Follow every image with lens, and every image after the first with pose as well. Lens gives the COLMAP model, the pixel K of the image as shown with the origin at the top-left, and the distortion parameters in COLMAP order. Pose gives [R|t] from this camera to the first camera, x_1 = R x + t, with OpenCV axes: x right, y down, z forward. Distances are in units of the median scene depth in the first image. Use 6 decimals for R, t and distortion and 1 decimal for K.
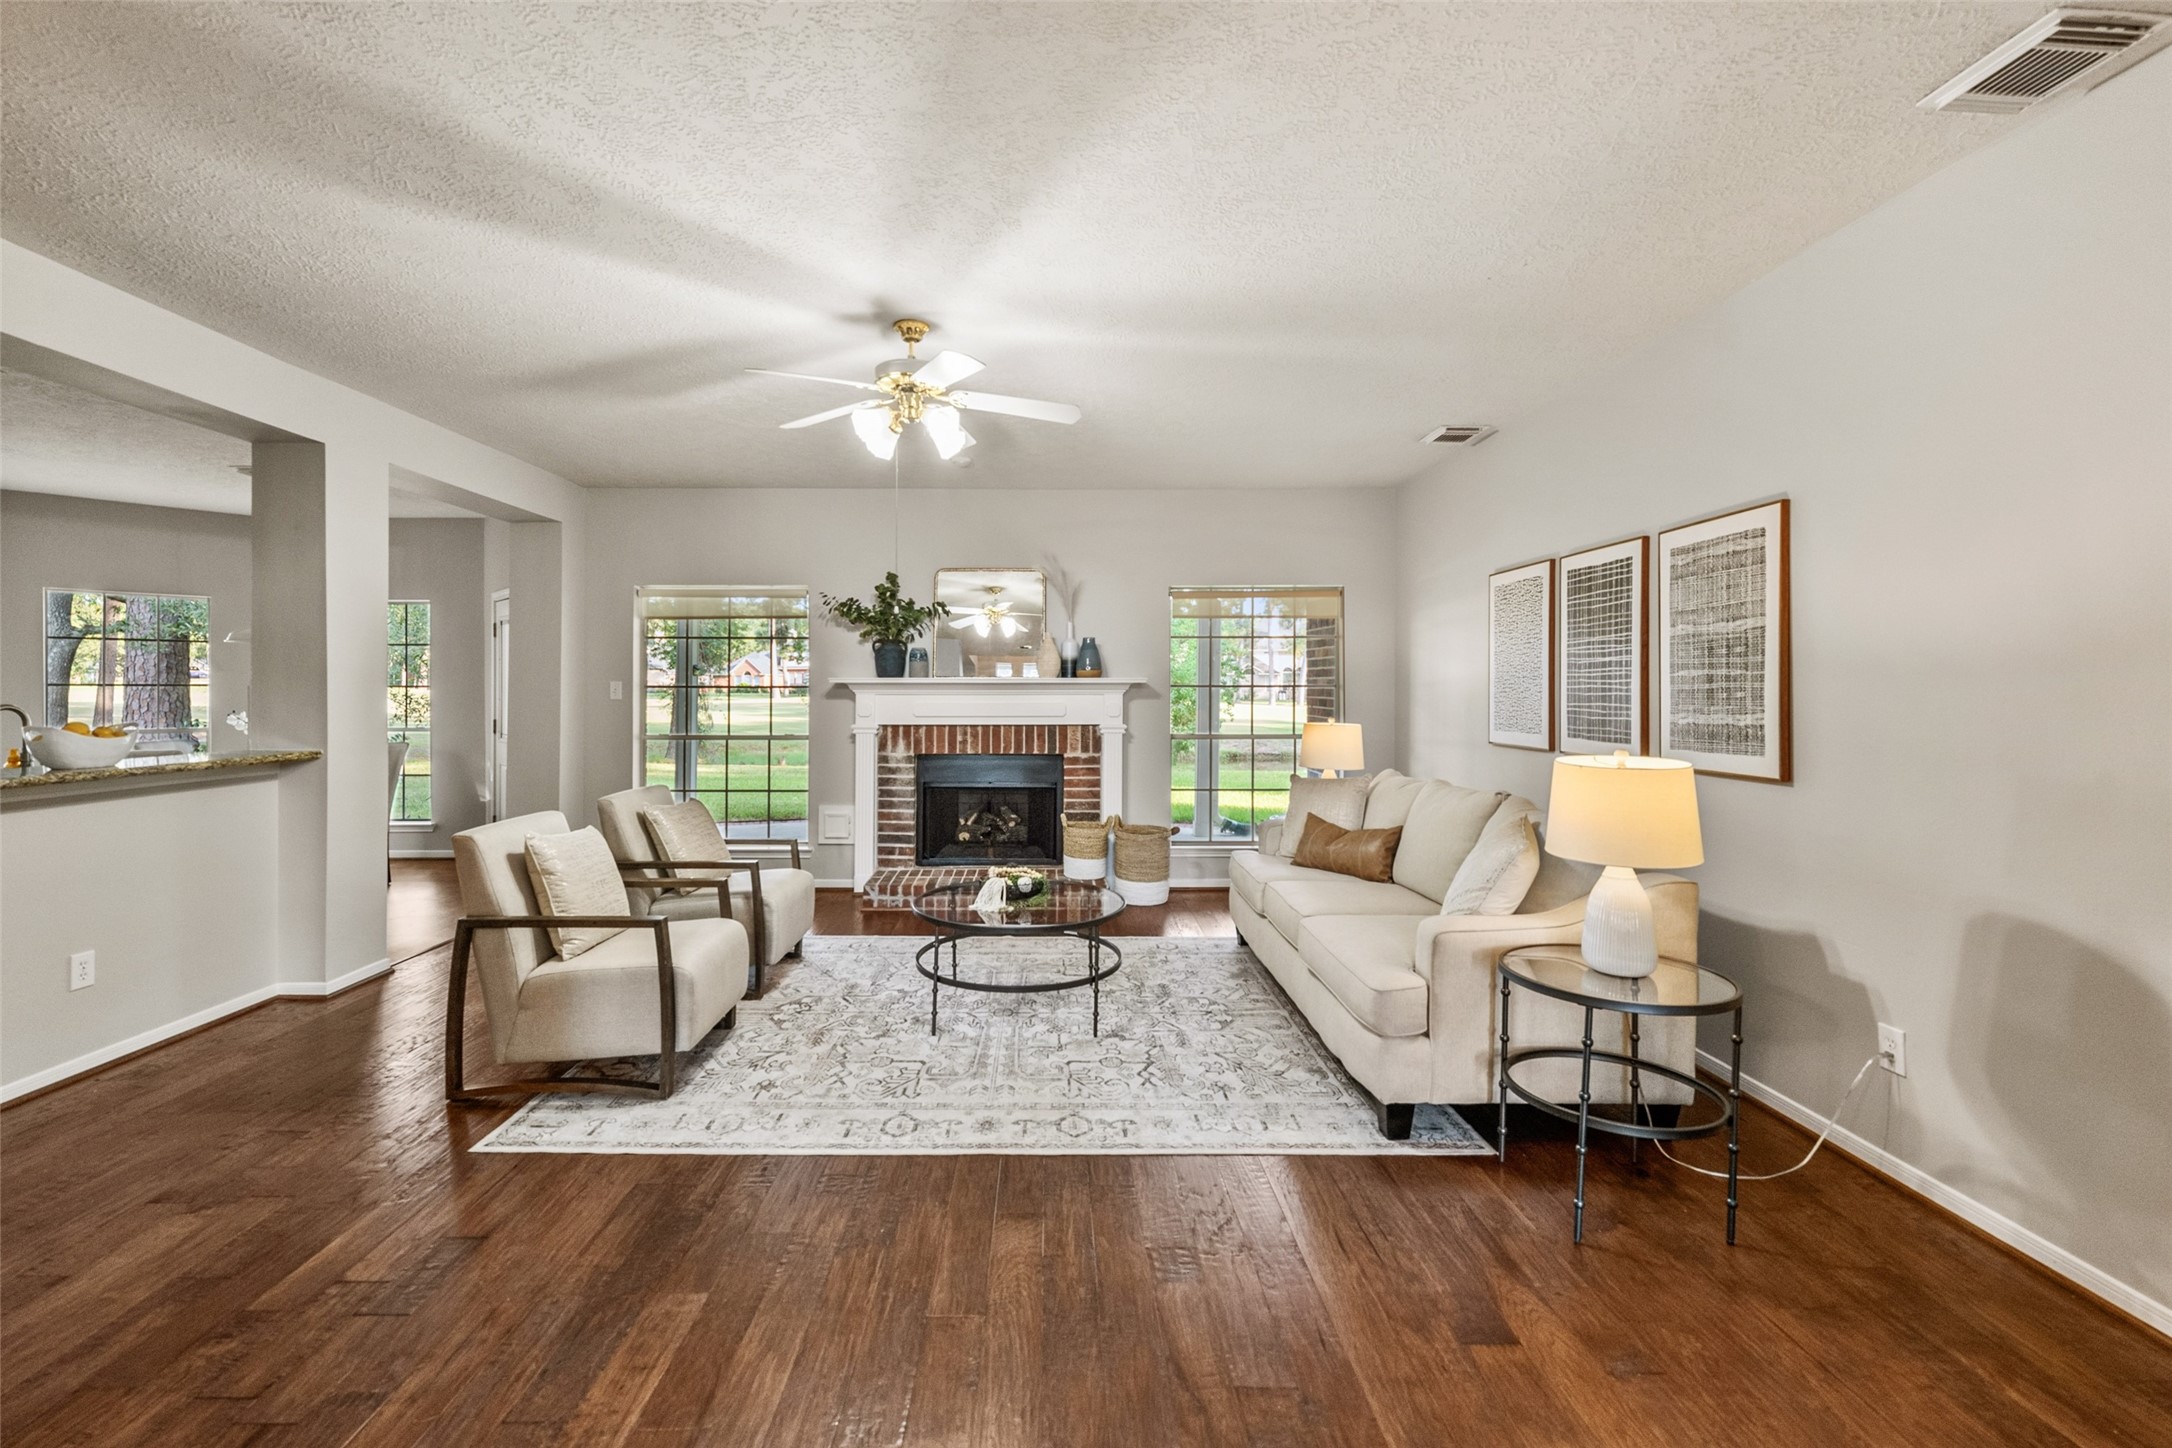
lens RADIAL K [[923.6, 0, 1053.2], [0, 923.6, 683.4], [0, 0, 1]] dist [0.003031, -0.000078]
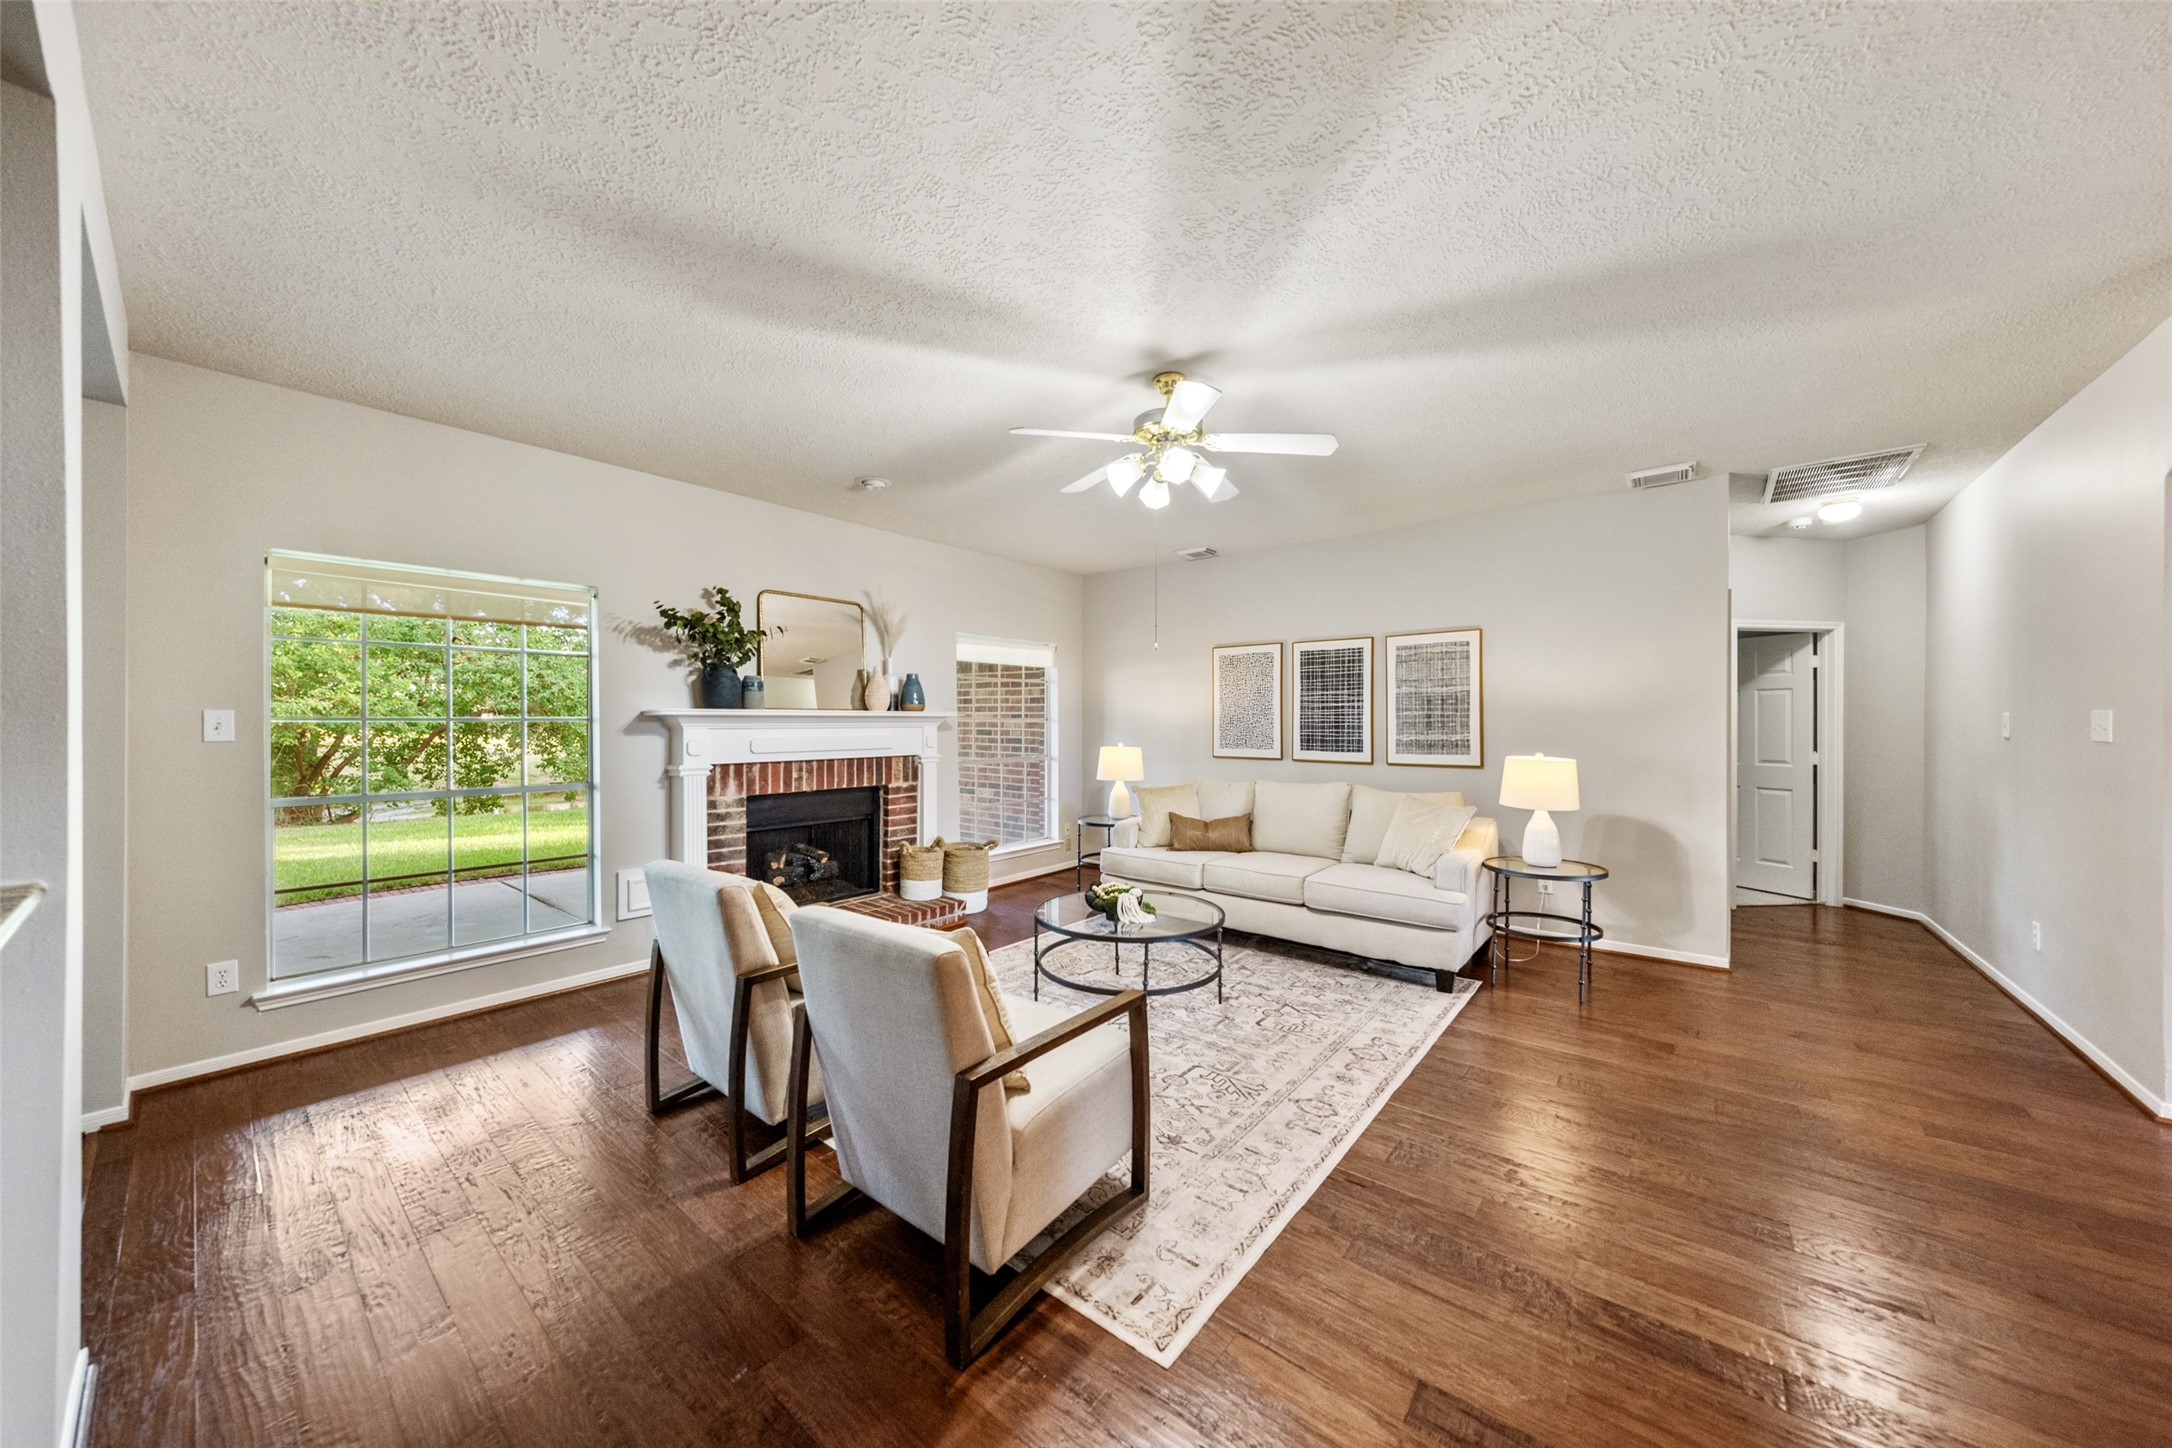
lens RADIAL K [[739.7, 0, 1079.4], [0, 739.7, 719.5], [0, 0, 1]] dist [-0.002309, 0.000367]
pose [[0.637581, 0.000696, 0.770383, -0.771776], [-0.003831, 0.999990, 0.002267, 0.000827], [-0.770374, -0.004397, 0.637577, 0.476642]]
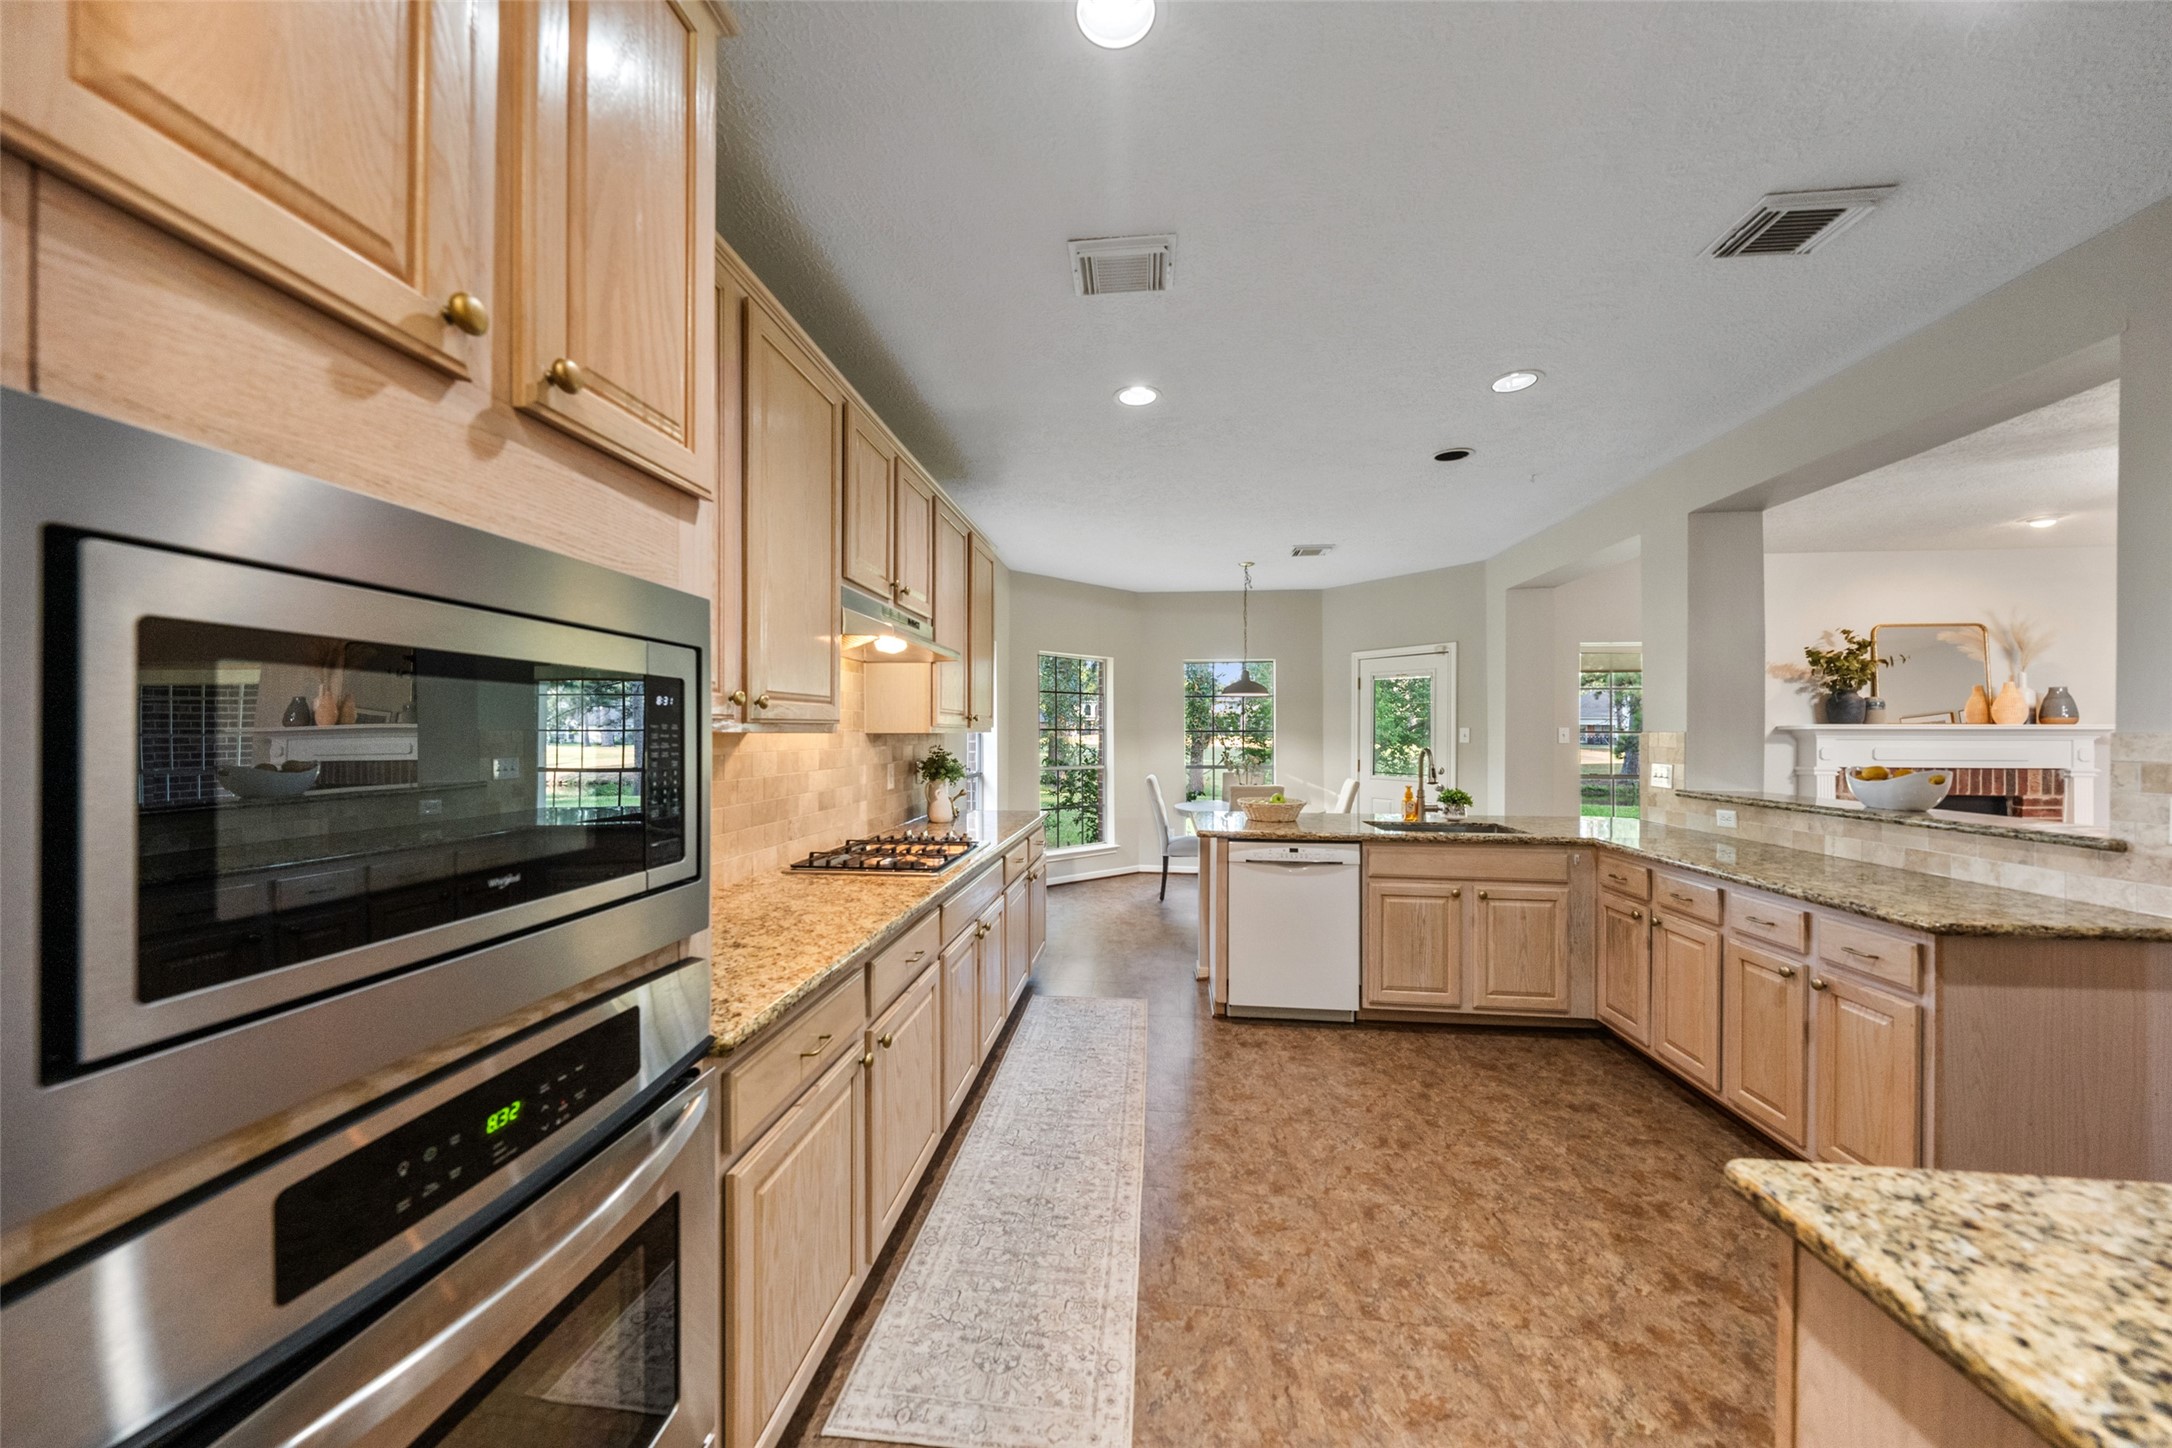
lens RADIAL K [[745.5, 0, 1080.7], [0, 745.5, 731.1], [0, 0, 1]] dist [0.000601, 0.000186]
pose [[0.993985, 0.001470, -0.109503, -1.535495], [-0.000992, 0.999990, 0.004417, -0.002354], [0.109508, -0.004282, 0.993977, 0.030412]]
